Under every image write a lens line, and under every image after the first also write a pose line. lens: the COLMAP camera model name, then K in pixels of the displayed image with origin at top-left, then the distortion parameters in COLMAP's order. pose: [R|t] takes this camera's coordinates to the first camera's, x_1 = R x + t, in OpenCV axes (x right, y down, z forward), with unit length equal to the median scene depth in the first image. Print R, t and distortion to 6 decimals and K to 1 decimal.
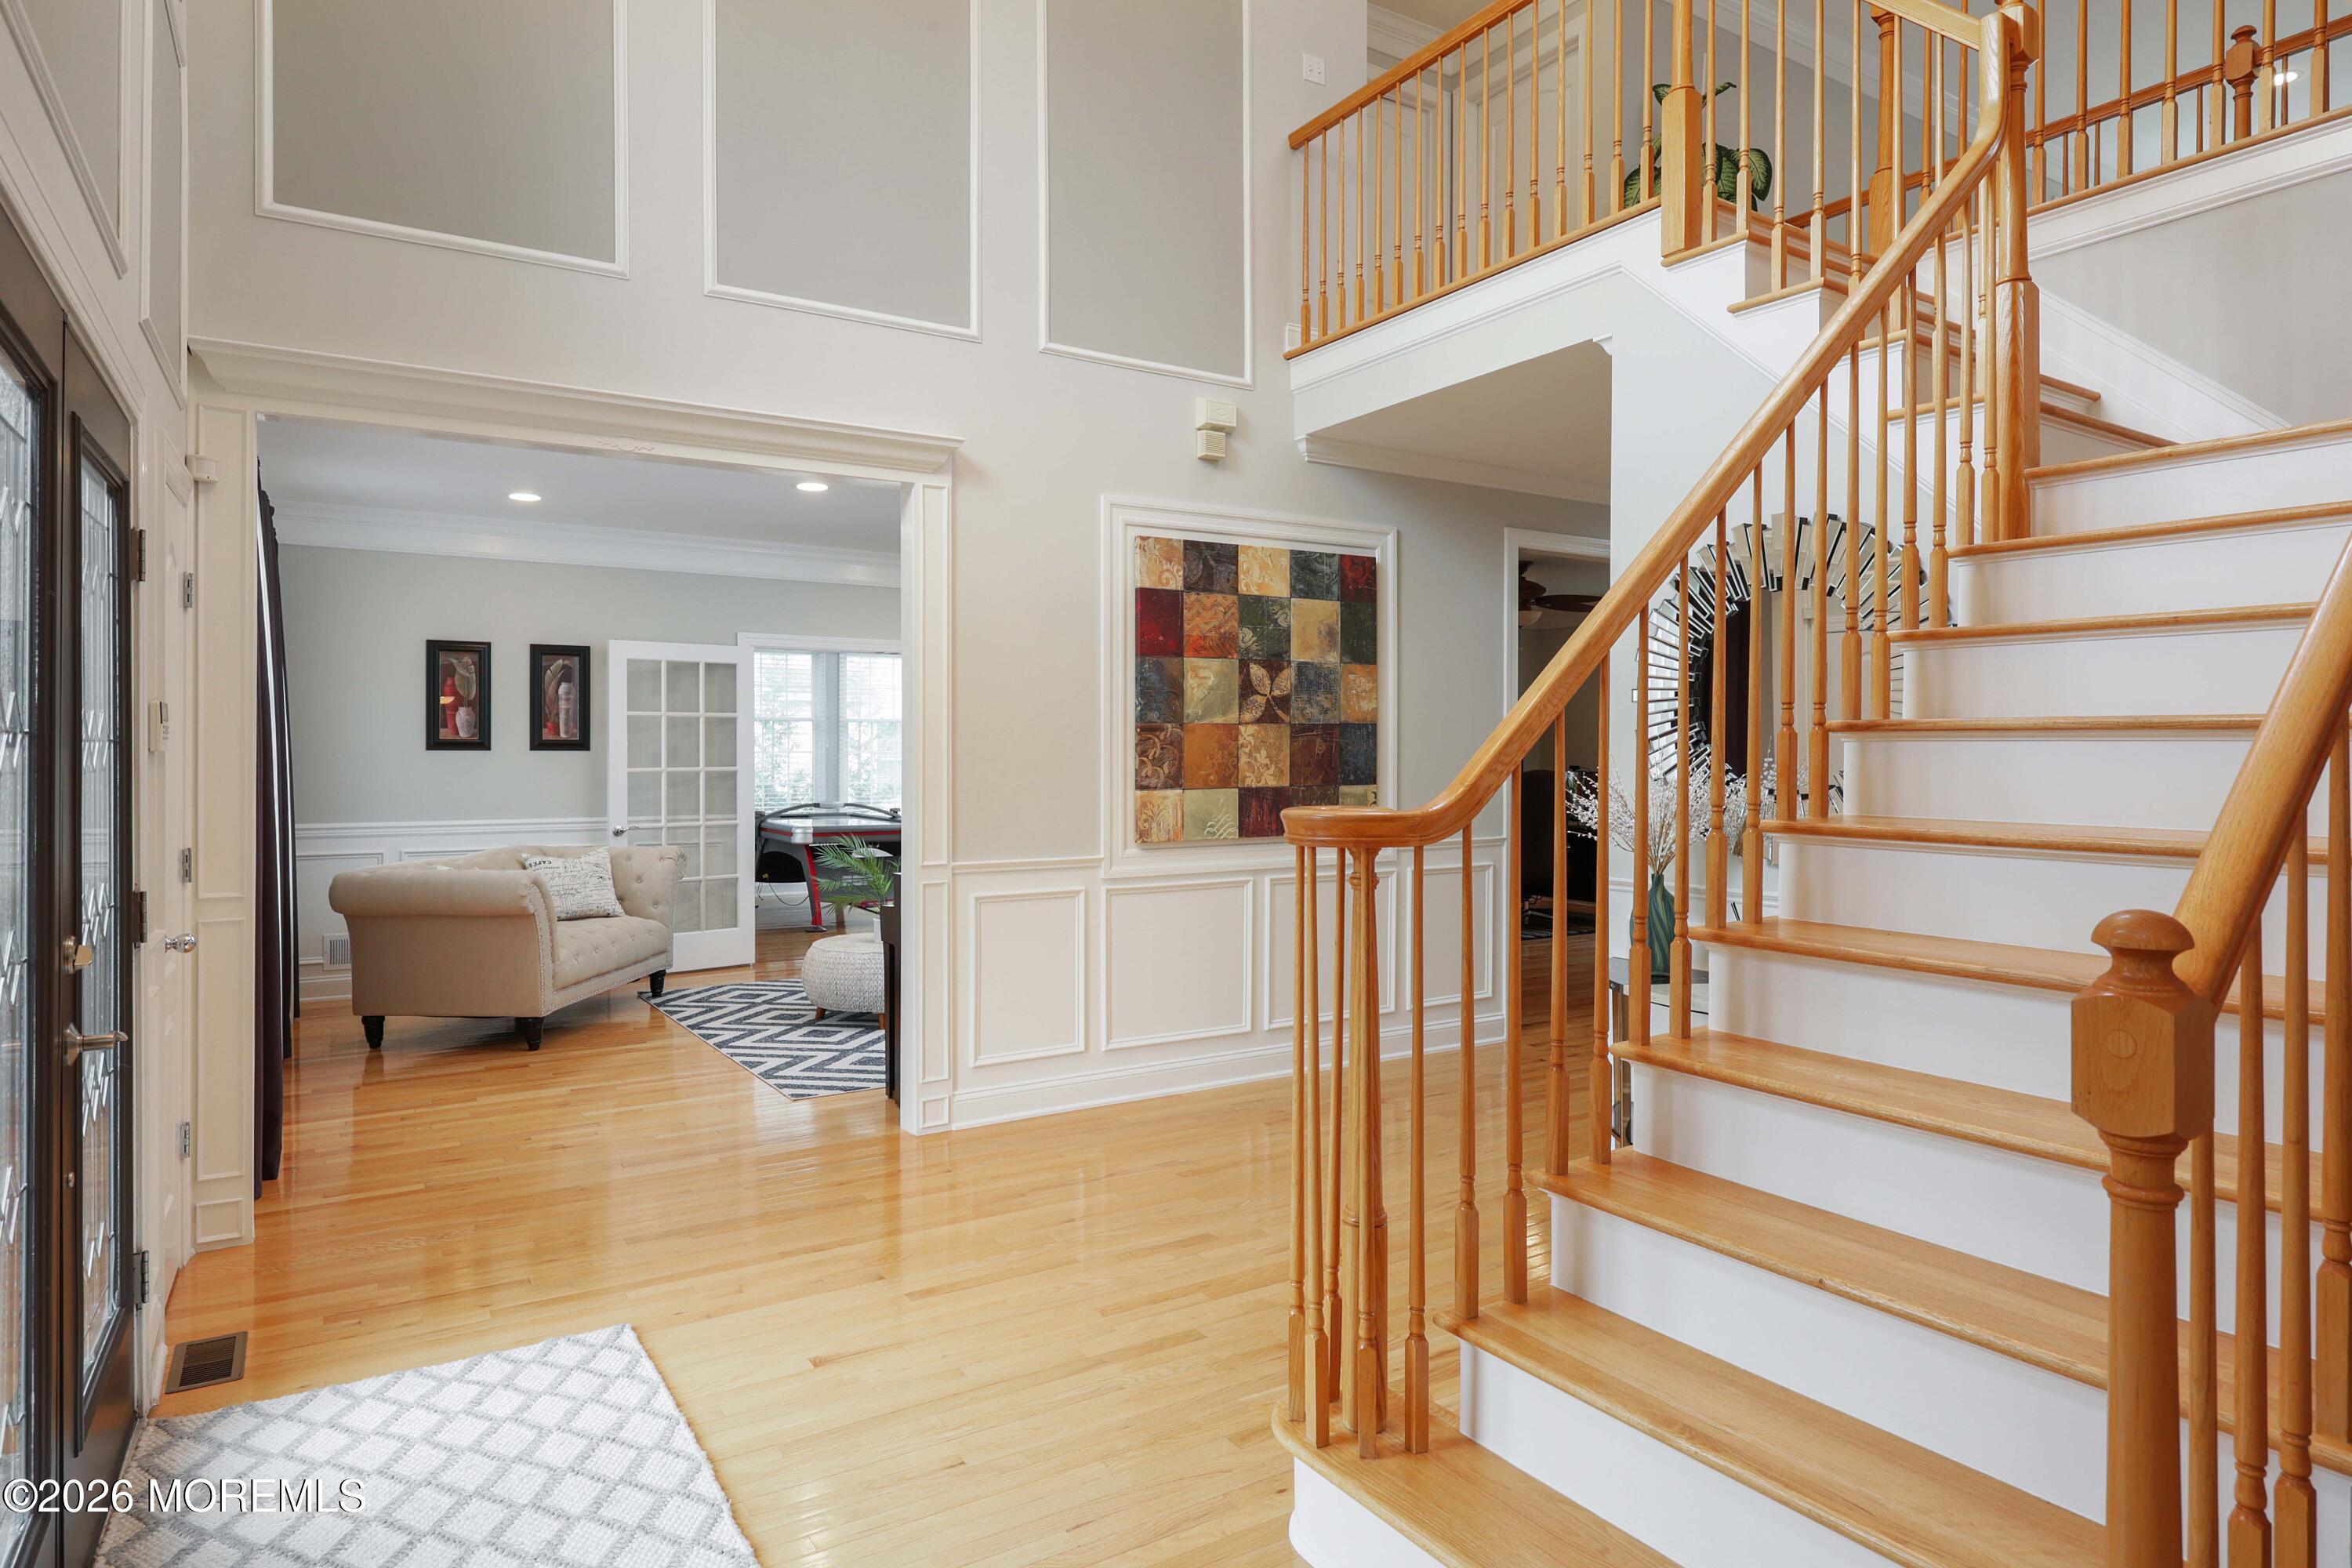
lens RADIAL K [[1331.3, 0, 1197.2], [0, 1331.3, 772.5], [0, 0, 1]] dist [-0.011762, -0.000812]
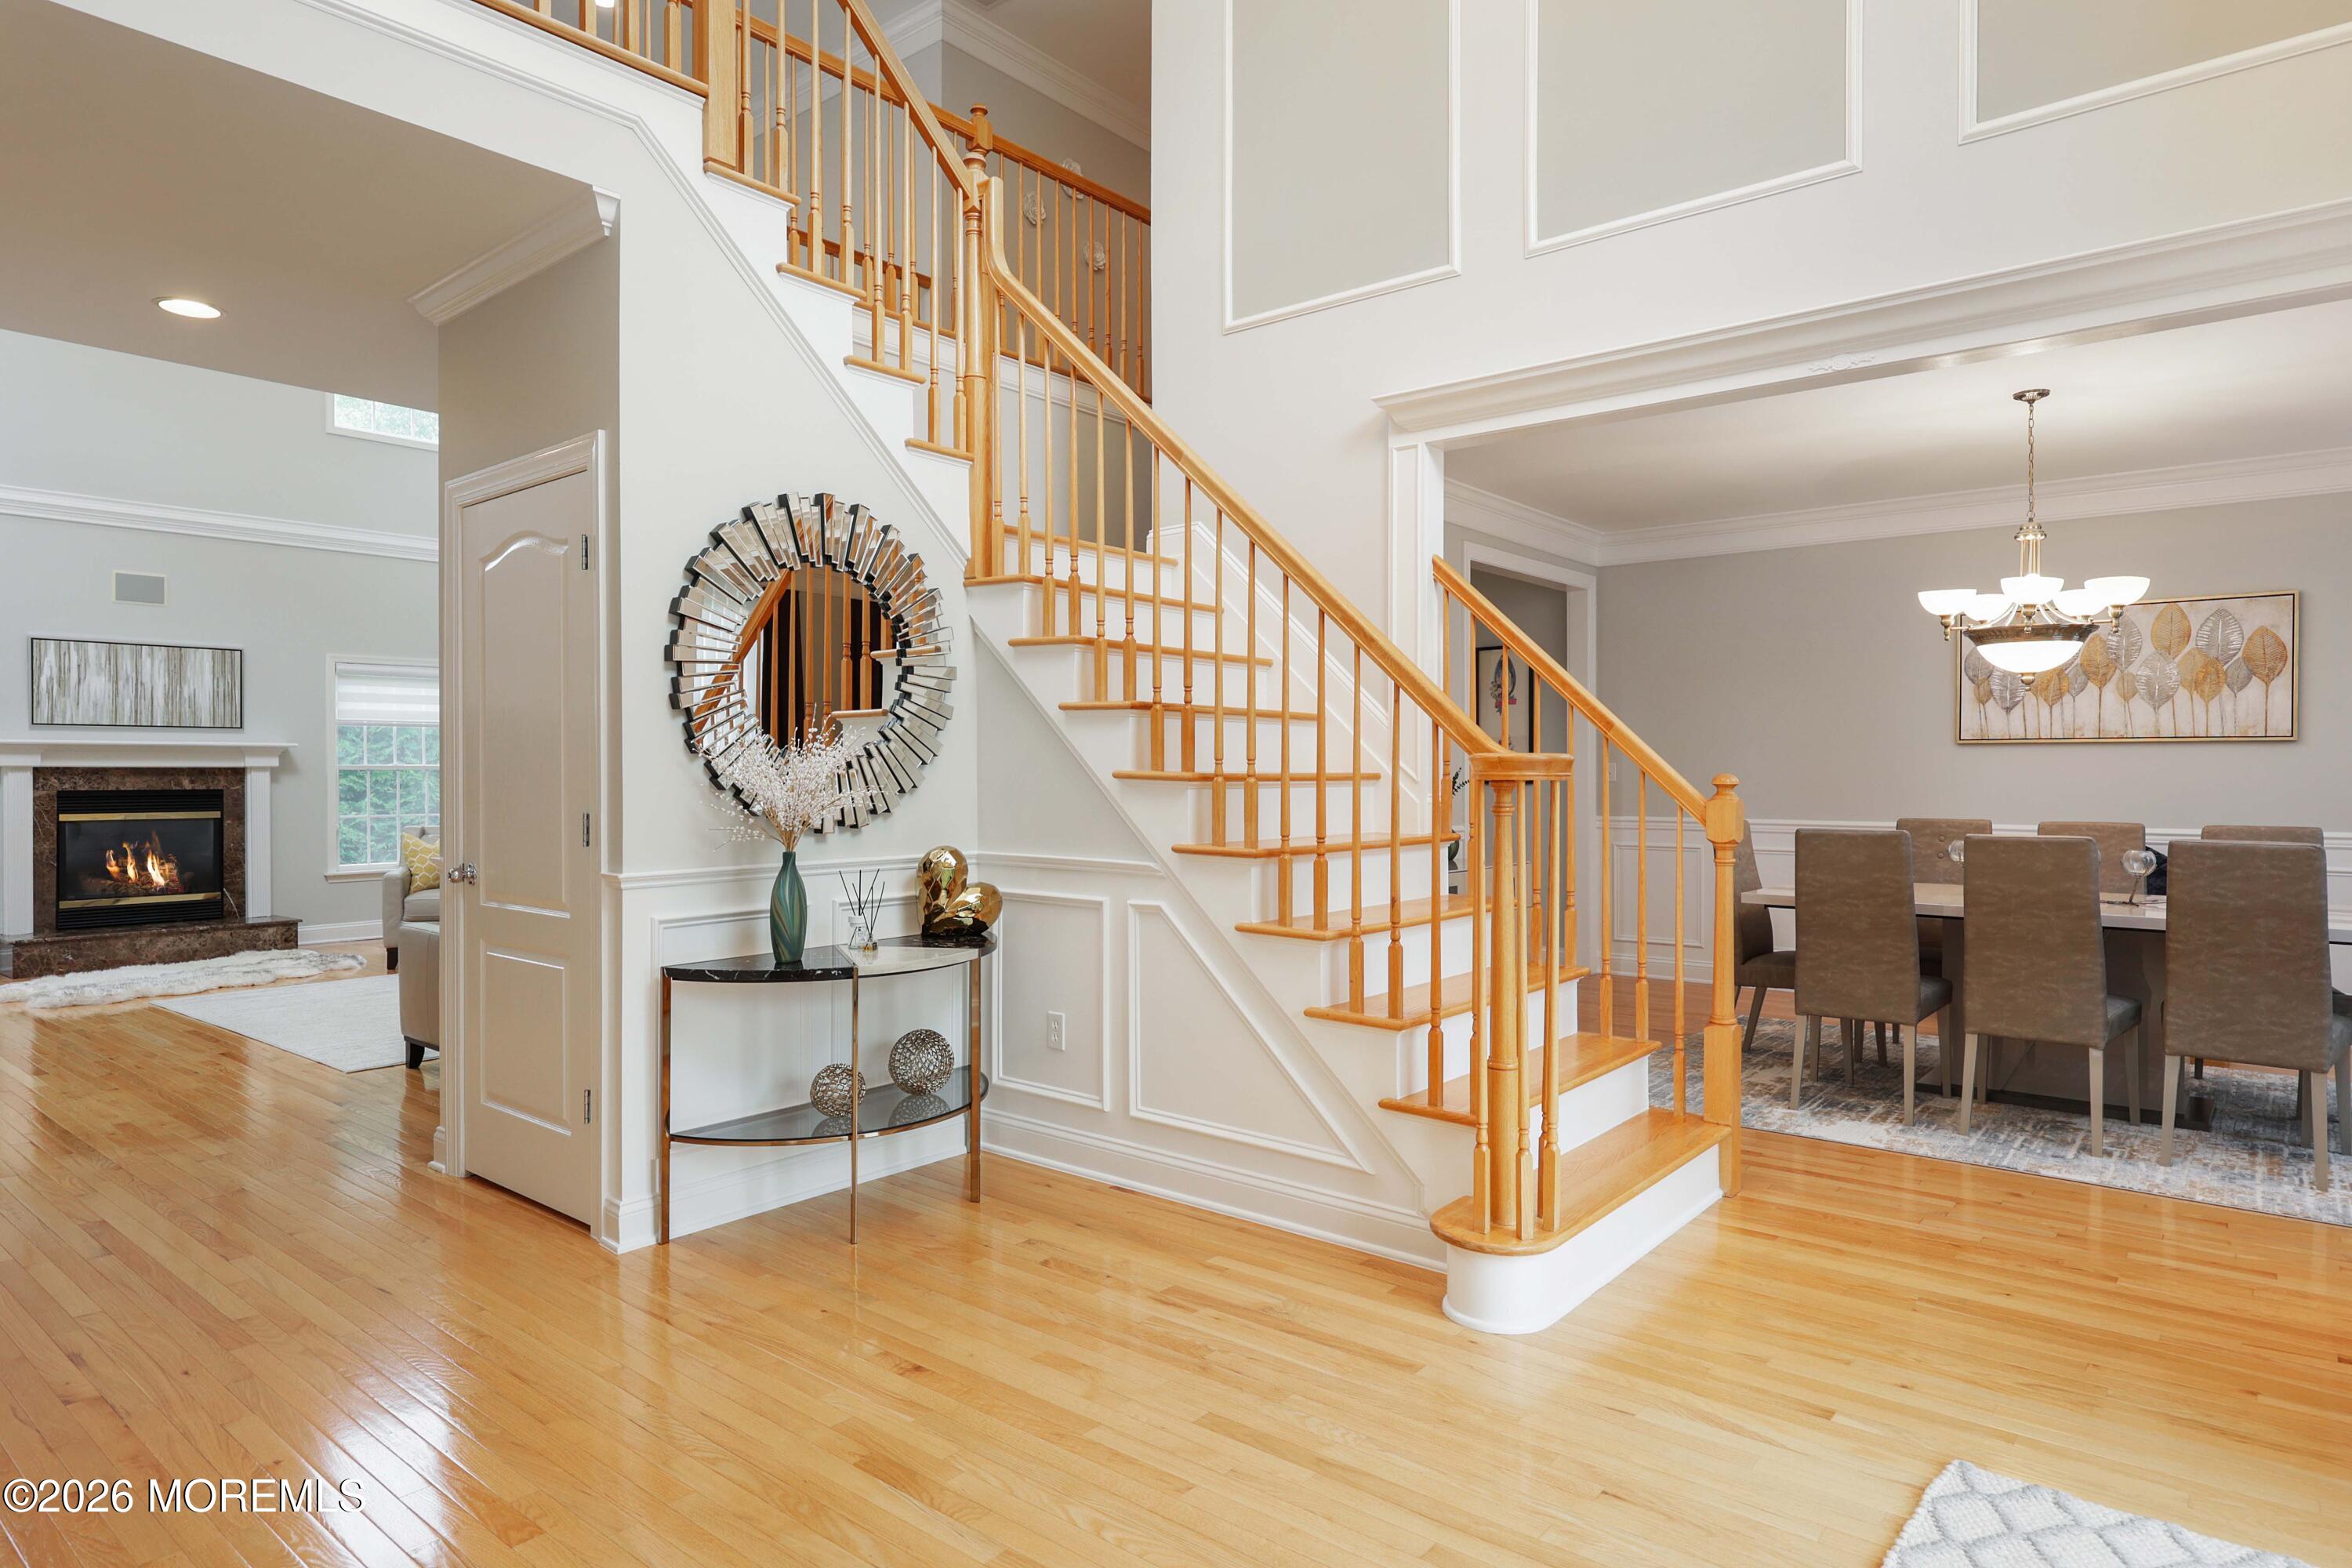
lens RADIAL K [[1331.3, 0, 1169.3], [0, 1331.3, 778.0], [0, 0, 1]] dist [-0.011762, -0.000812]
pose [[-0.301756, -0.013777, 0.953286, -1.037944], [0.005987, 0.999848, 0.016345, 0.021690], [-0.953367, 0.010640, -0.301627, 1.713299]]
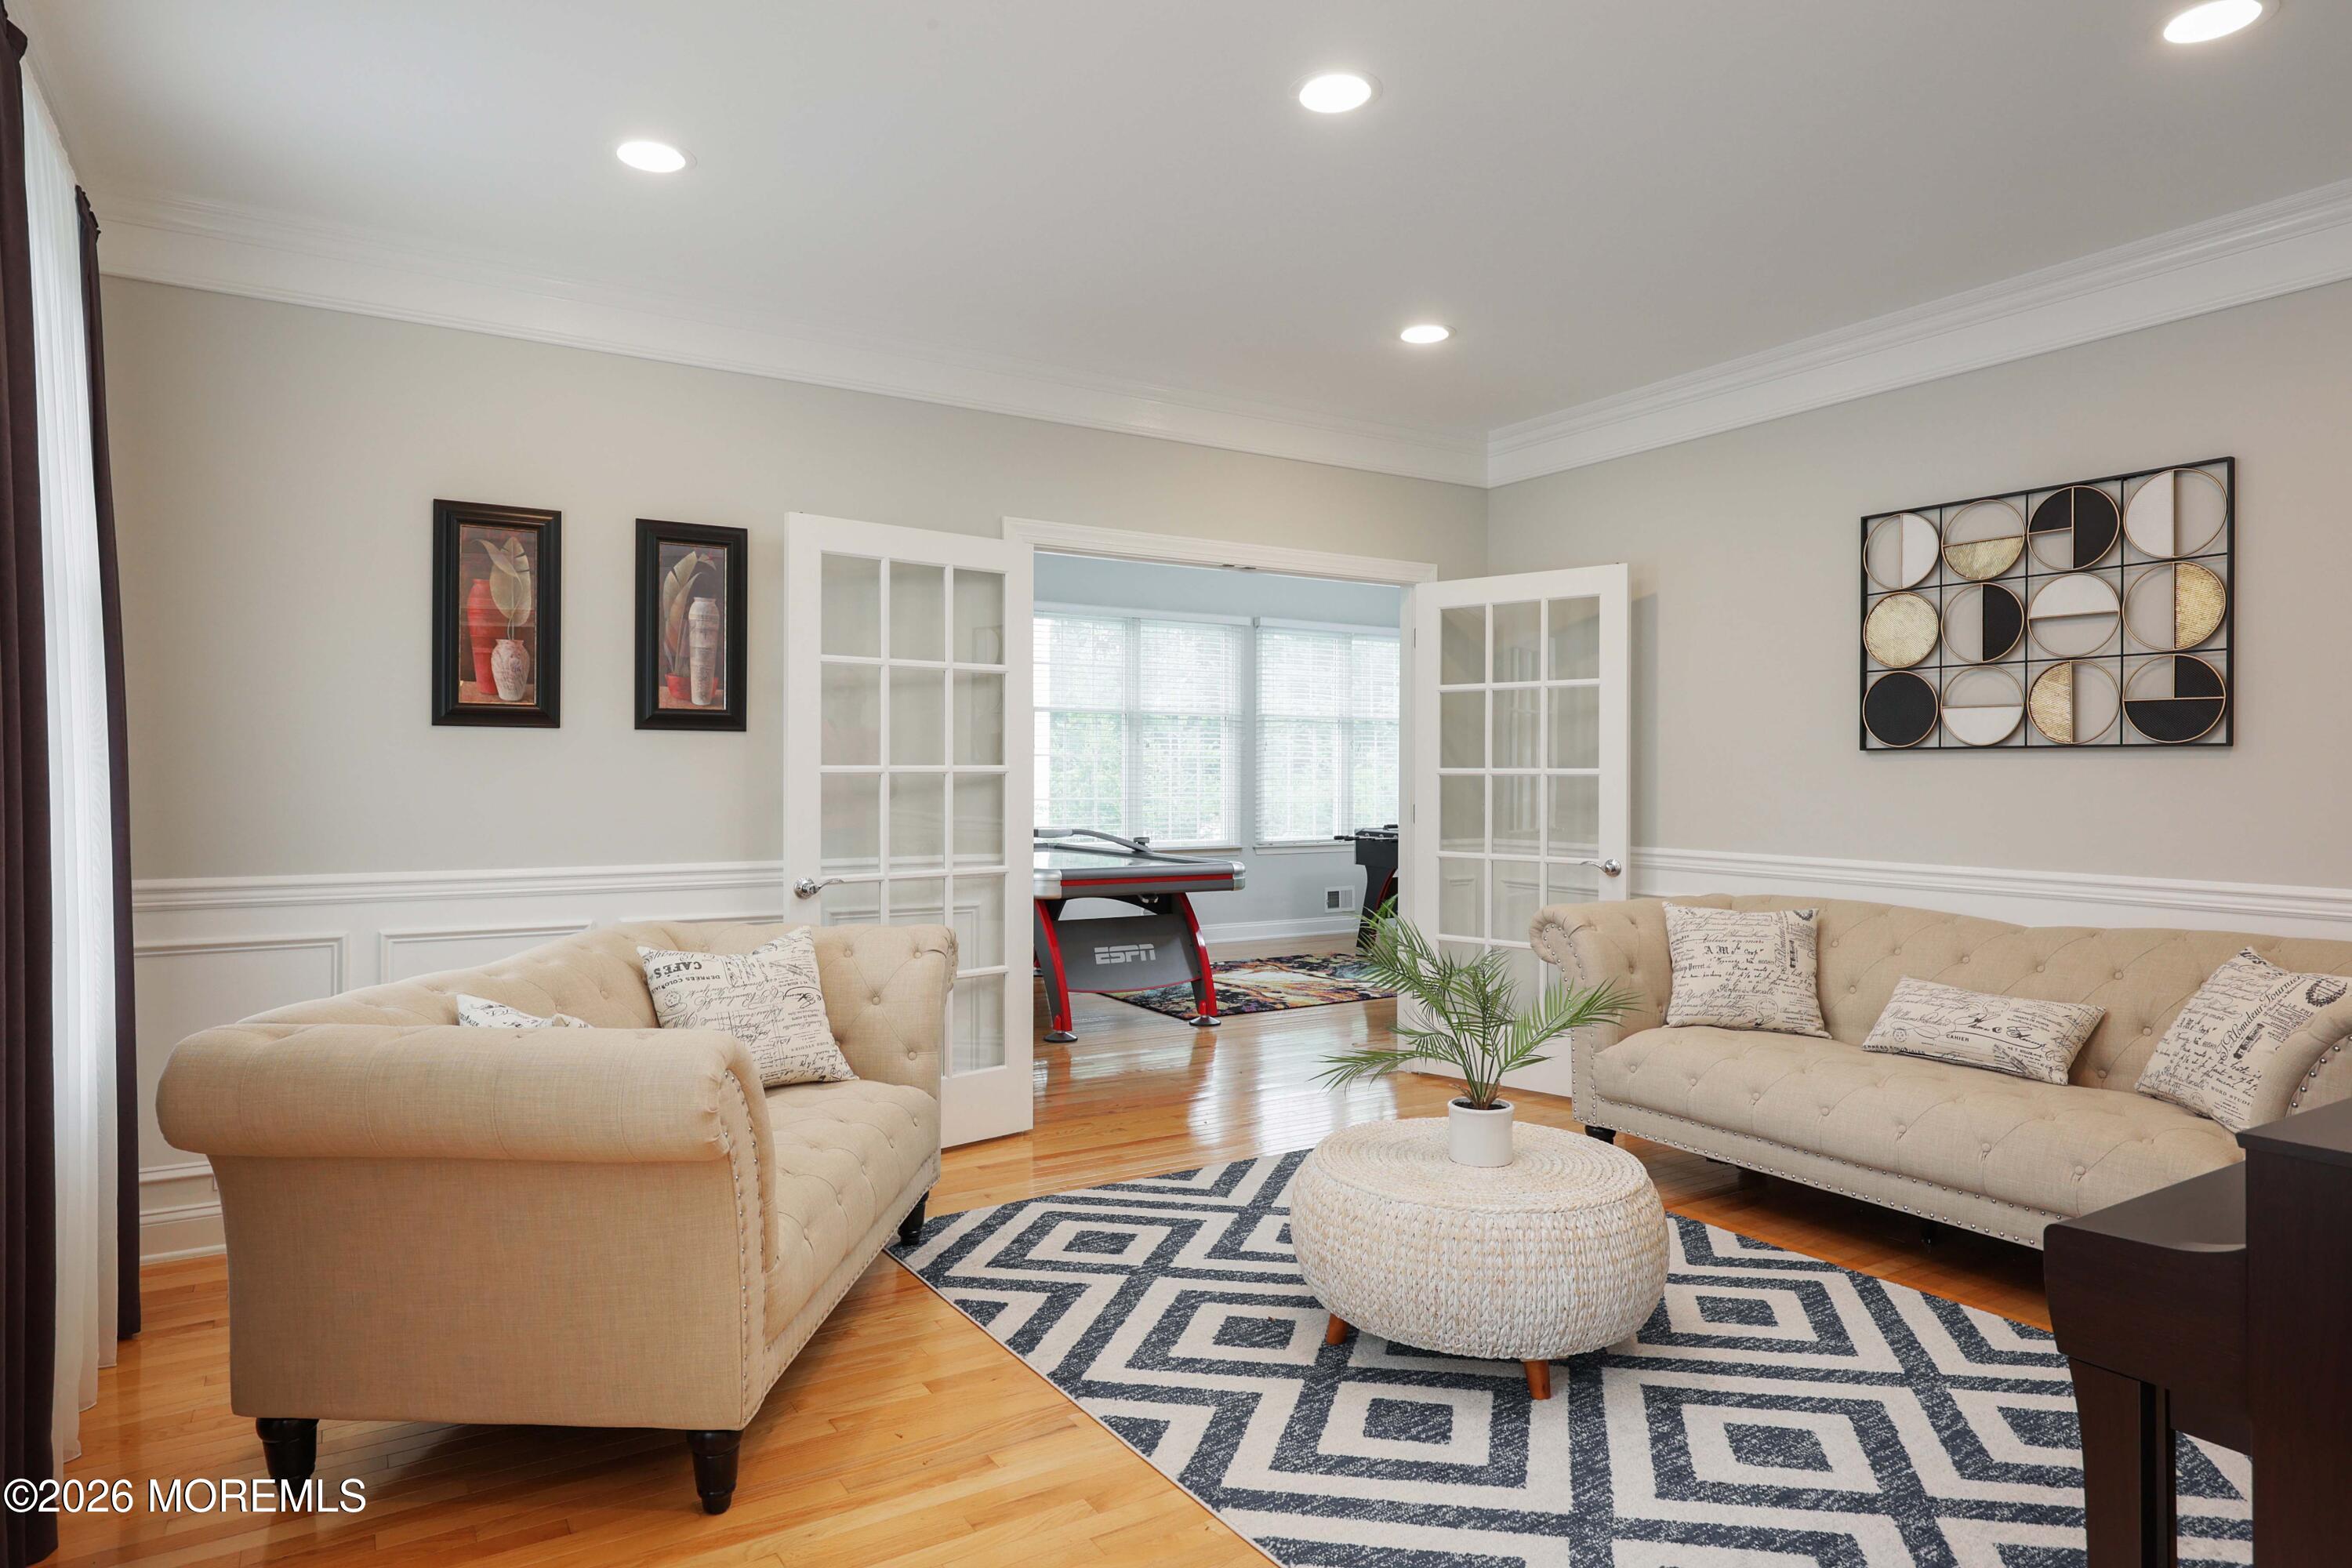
lens RADIAL K [[1392.3, 0, 1175.1], [0, 1392.3, 780.3], [0, 0, 1]] dist [-0.002682, 0.000021]
pose [[0.999284, -0.002056, -0.037778, -0.276280], [0.001737, 0.999963, -0.008478, 0.007606], [0.037794, 0.008406, 0.999250, 0.477129]]
